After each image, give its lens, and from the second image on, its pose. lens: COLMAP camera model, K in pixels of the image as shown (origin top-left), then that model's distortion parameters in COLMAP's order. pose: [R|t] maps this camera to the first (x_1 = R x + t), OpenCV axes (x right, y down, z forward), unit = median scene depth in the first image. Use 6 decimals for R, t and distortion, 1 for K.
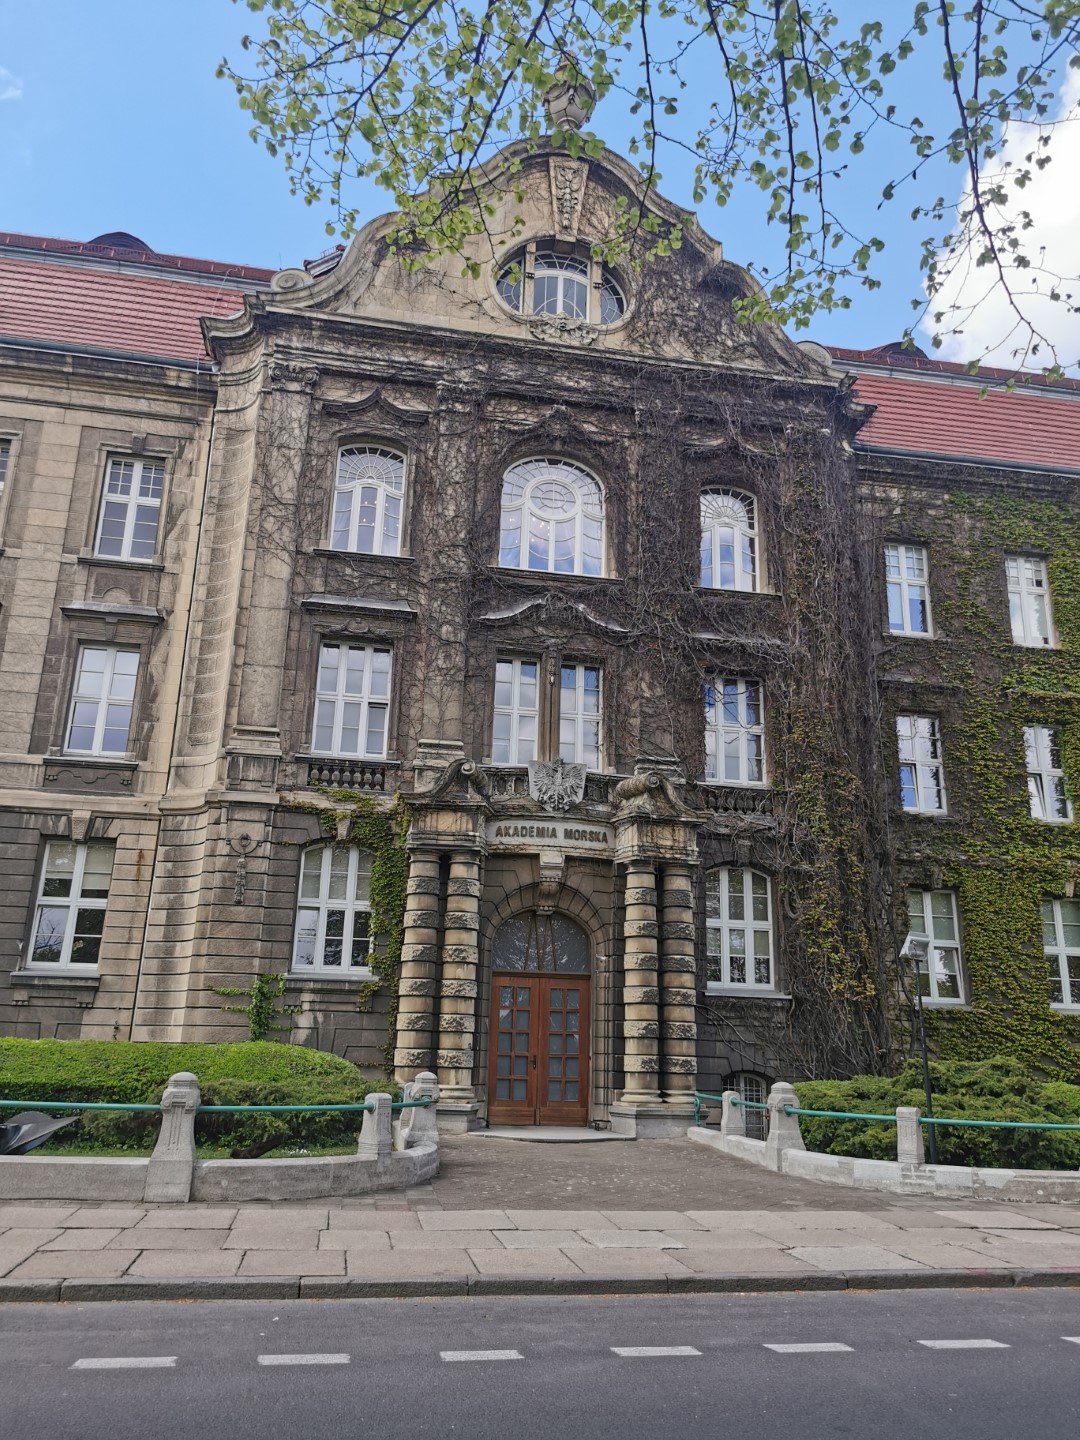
lens RADIAL K [[1114.4, 0, 540.0], [0, 1114.4, 720.0], [0, 0, 1]] dist [0.055309, -0.001378]
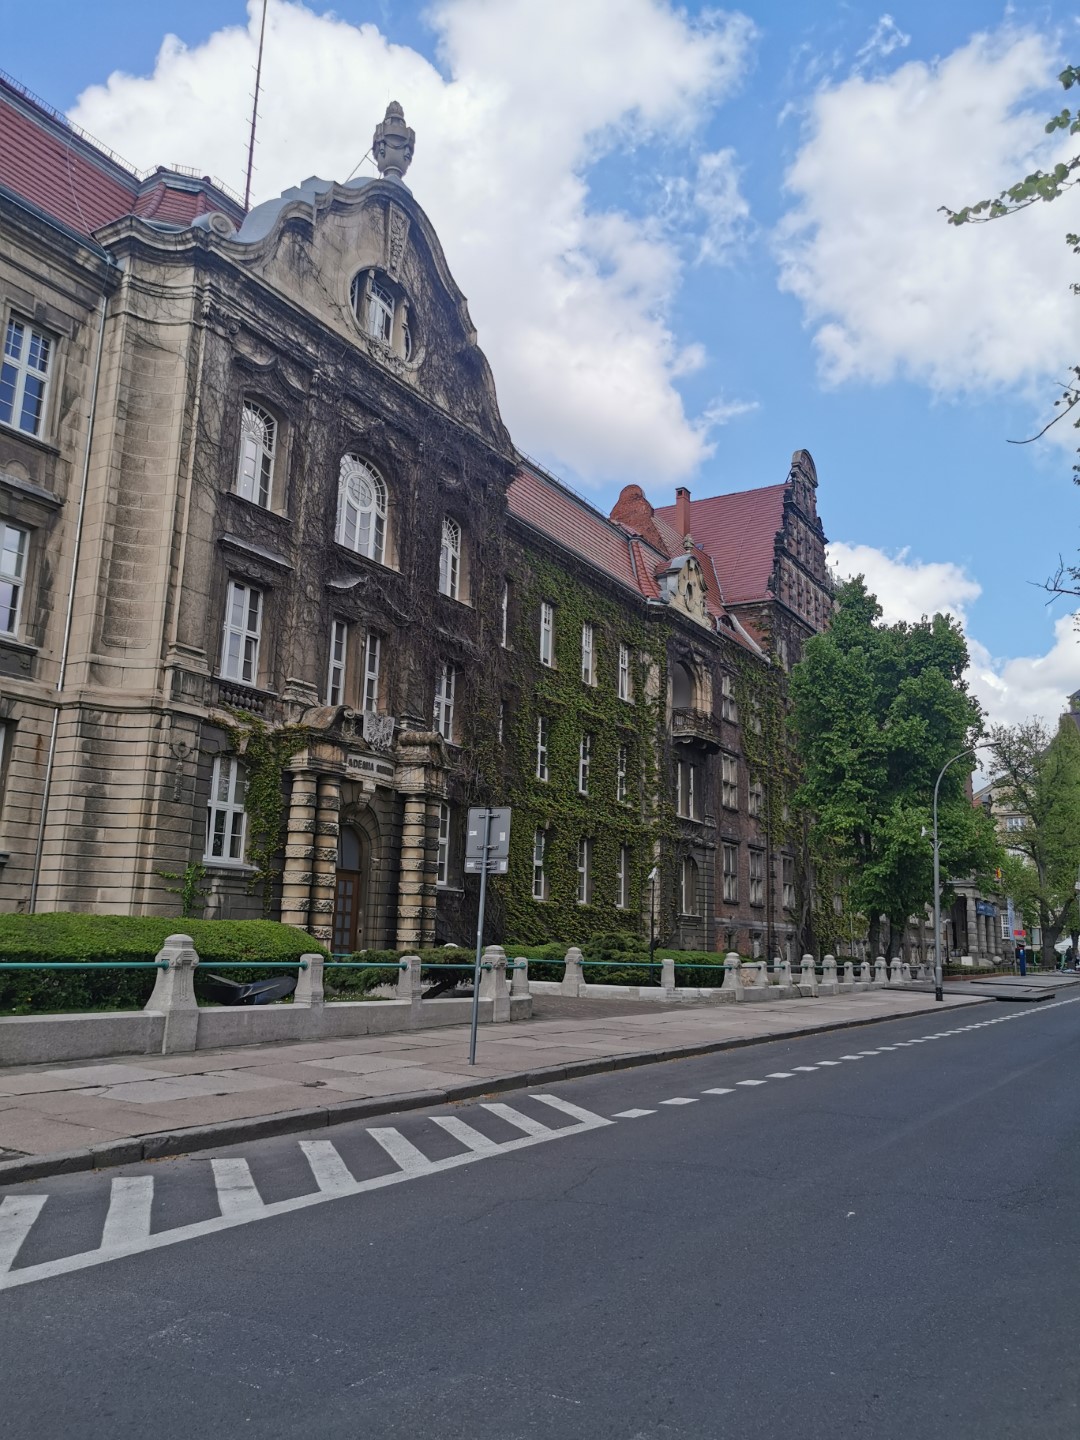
lens RADIAL K [[1114.4, 0, 540.0], [0, 1114.4, 720.0], [0, 0, 1]] dist [0.055309, -0.001378]
pose [[0.658706, 0.141550, 0.738965, -0.779776], [-0.228391, 0.973419, 0.017125, -0.019713], [-0.716899, -0.180053, 0.673526, -0.026023]]
